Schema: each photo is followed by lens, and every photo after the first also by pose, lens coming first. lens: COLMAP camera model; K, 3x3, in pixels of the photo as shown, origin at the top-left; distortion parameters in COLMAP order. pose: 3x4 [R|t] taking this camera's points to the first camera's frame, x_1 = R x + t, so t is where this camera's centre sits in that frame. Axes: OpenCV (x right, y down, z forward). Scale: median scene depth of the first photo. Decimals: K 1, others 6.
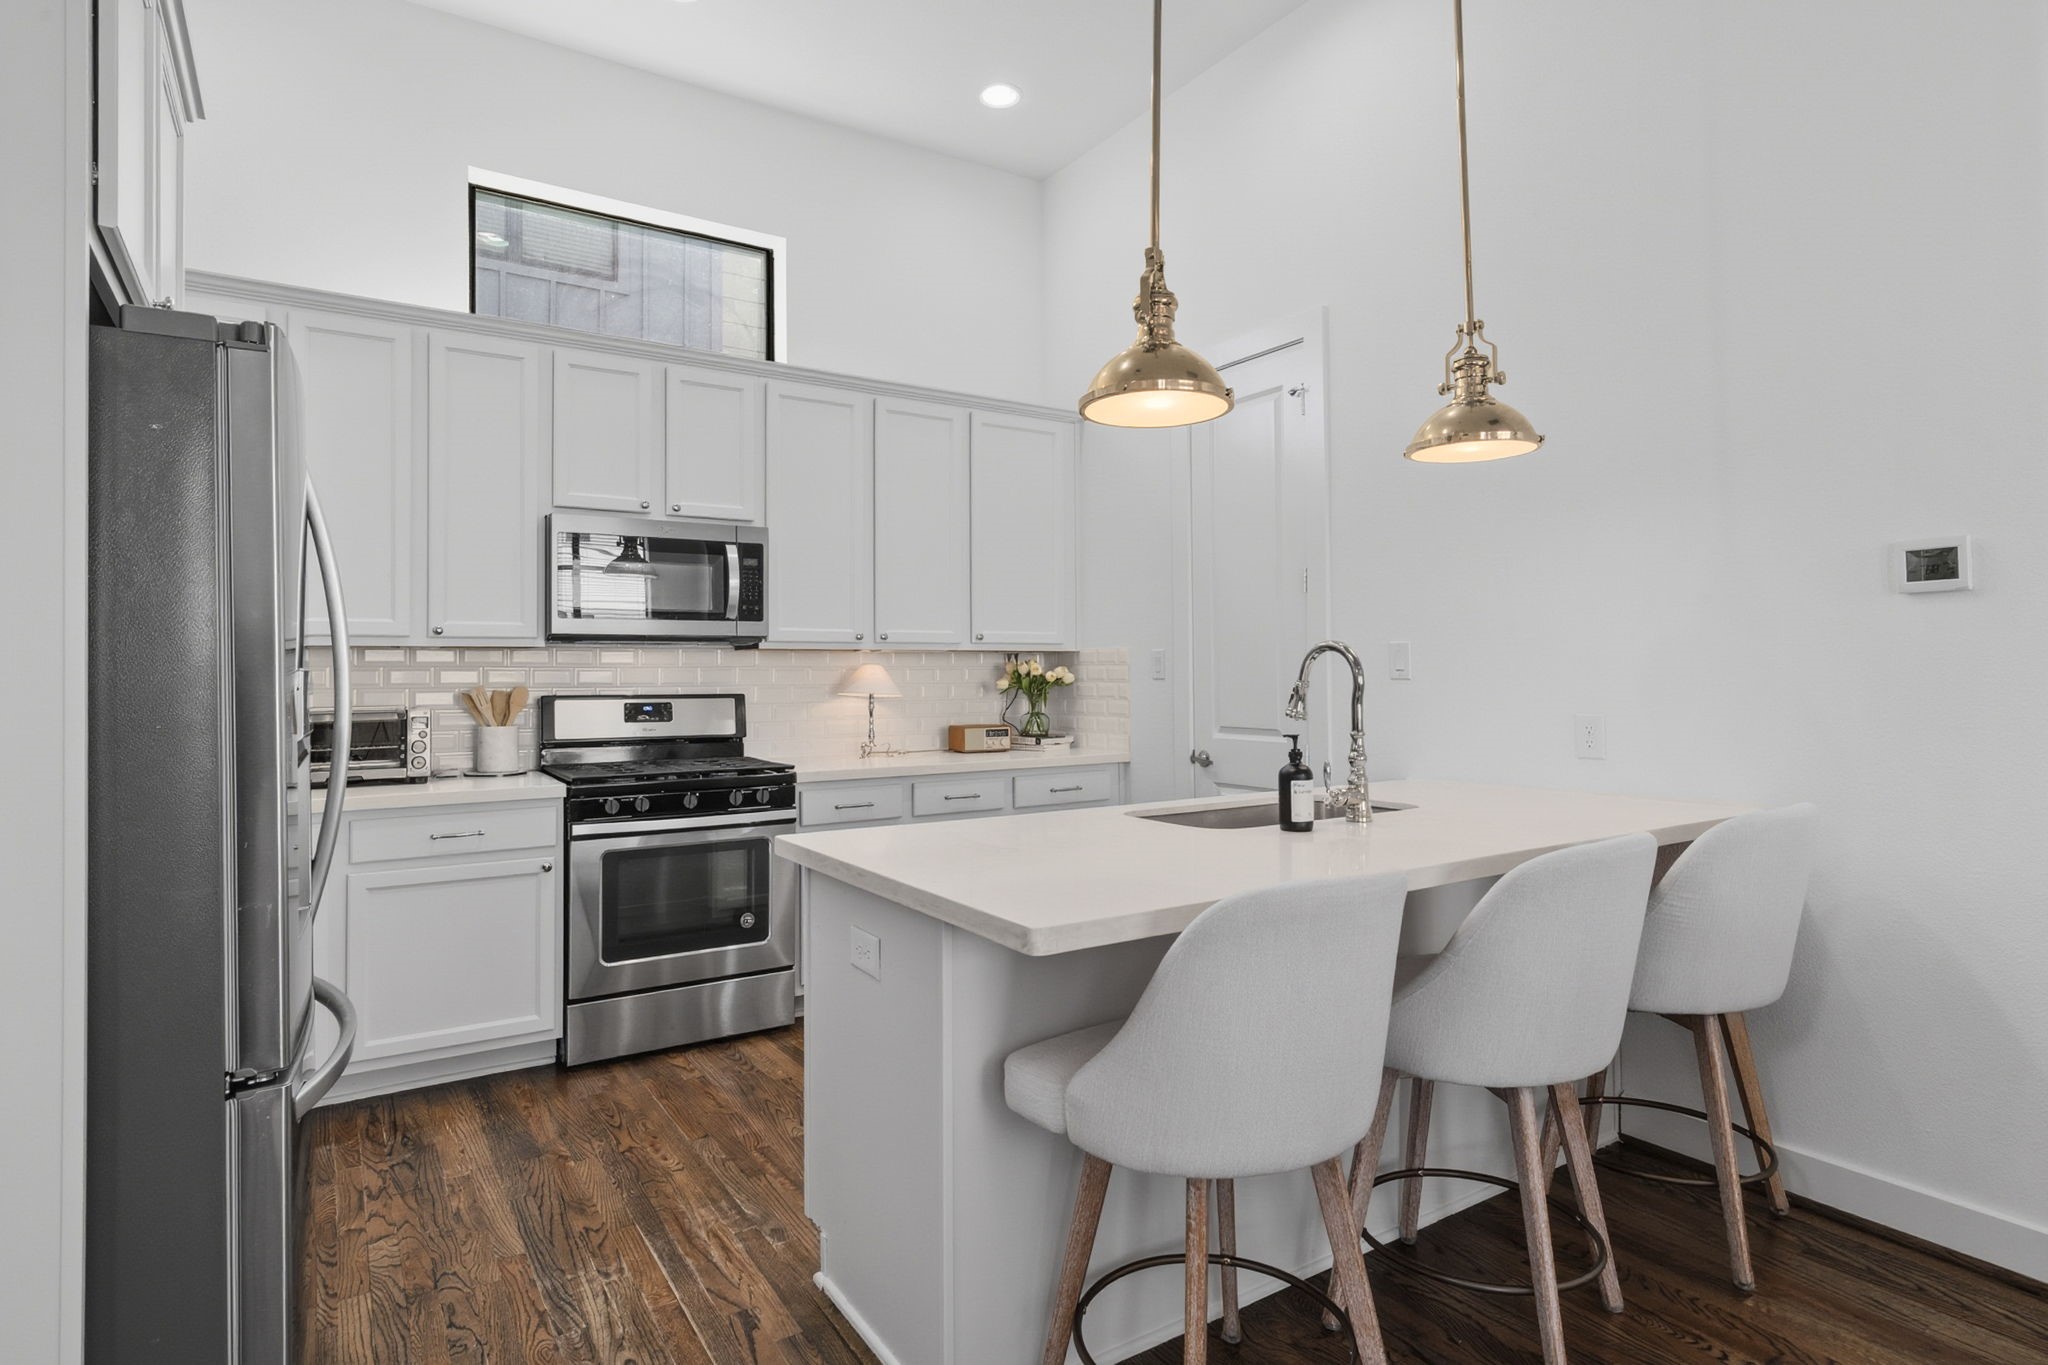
lens RADIAL K [[1073.8, 0, 1022.9], [0, 1073.8, 660.6], [0, 0, 1]] dist [0.002327, 0.000926]
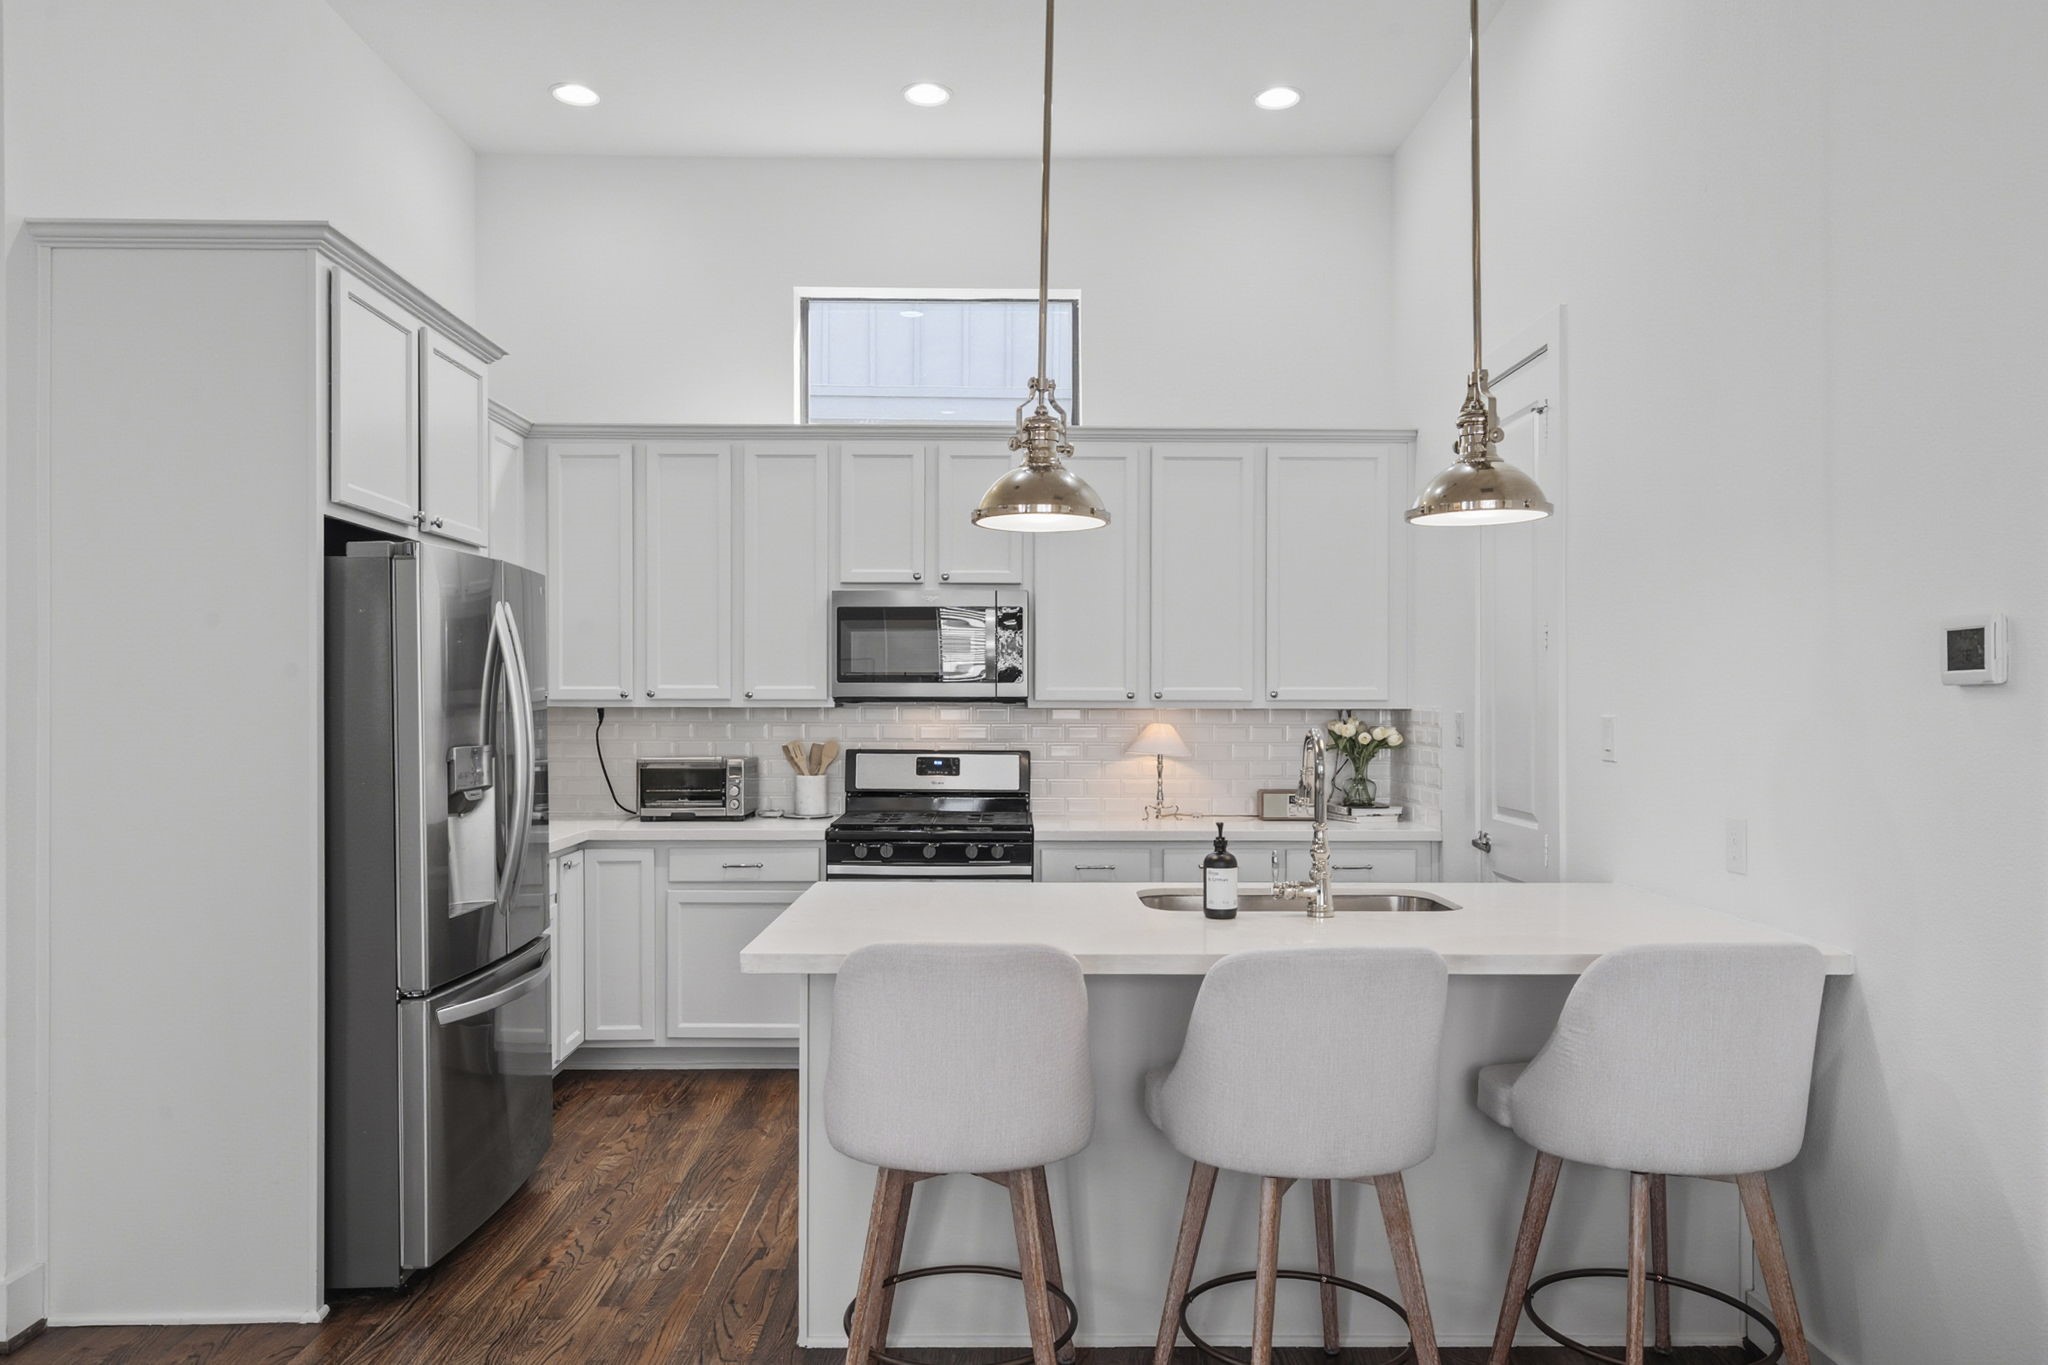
lens RADIAL K [[1366.6, 0, 1022.7], [0, 1366.6, 710.5], [0, 0, 1]] dist [0.007248, 0.003015]
pose [[0.846014, 0.012284, -0.533019, 0.489450], [-0.000960, 0.999768, 0.021518, -0.040494], [0.533160, -0.017693, 0.845830, -0.116590]]
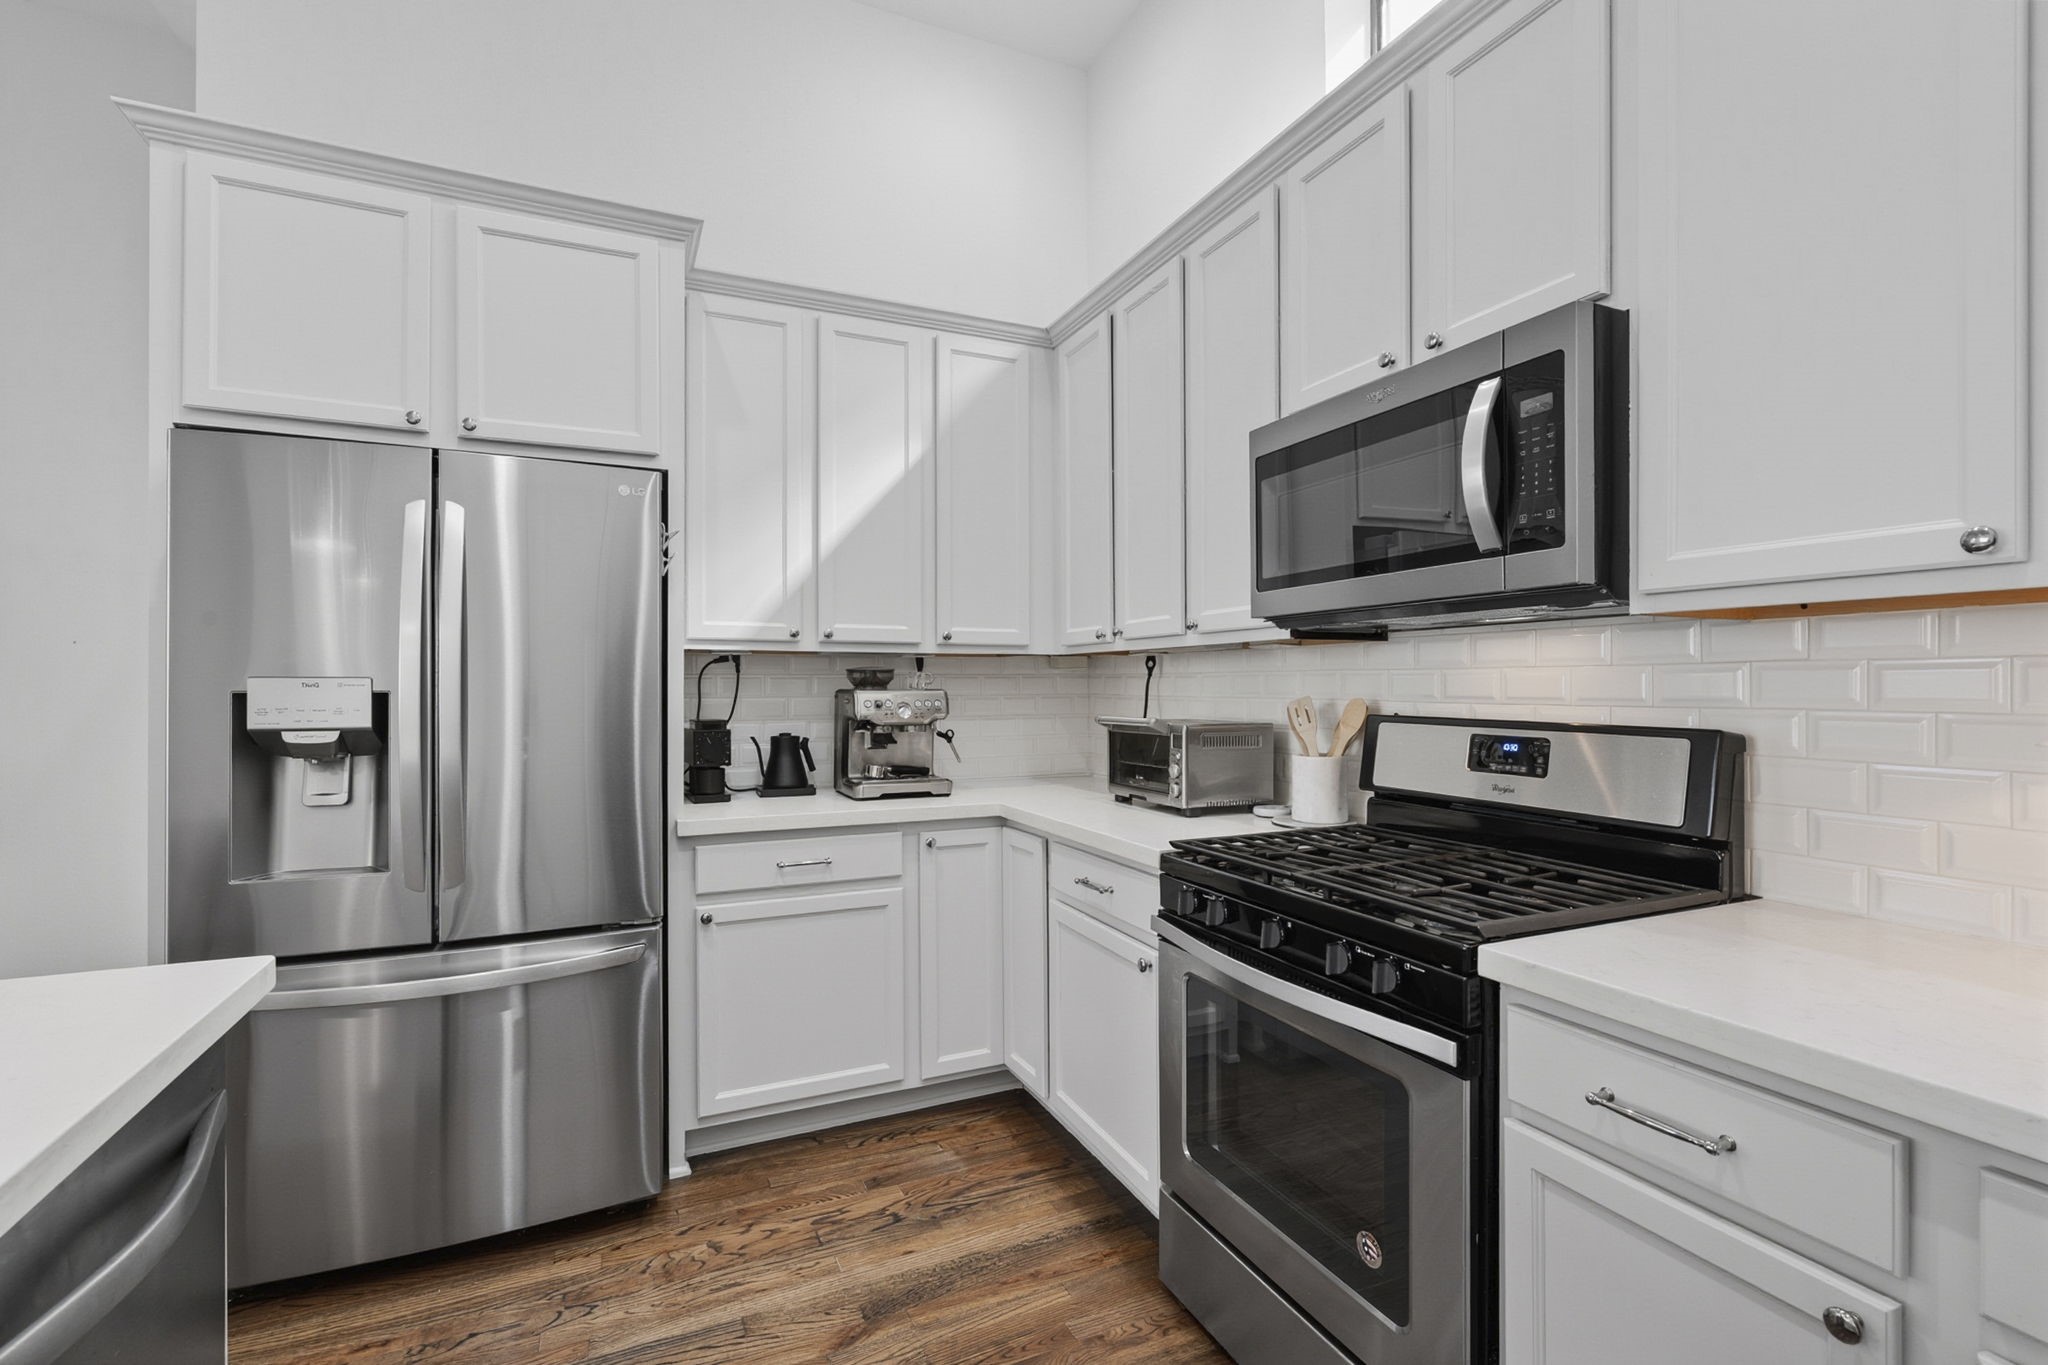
lens RADIAL K [[907.0, 0, 1024.0], [0, 907.0, 682.5], [0, 0, 1]] dist [-0.015134, 0.000243]
pose [[-0.151432, 0.000675, -0.988467, 0.120202], [0.013849, 0.999903, -0.001439, 0.012093], [0.988371, -0.013908, -0.151427, 0.914995]]
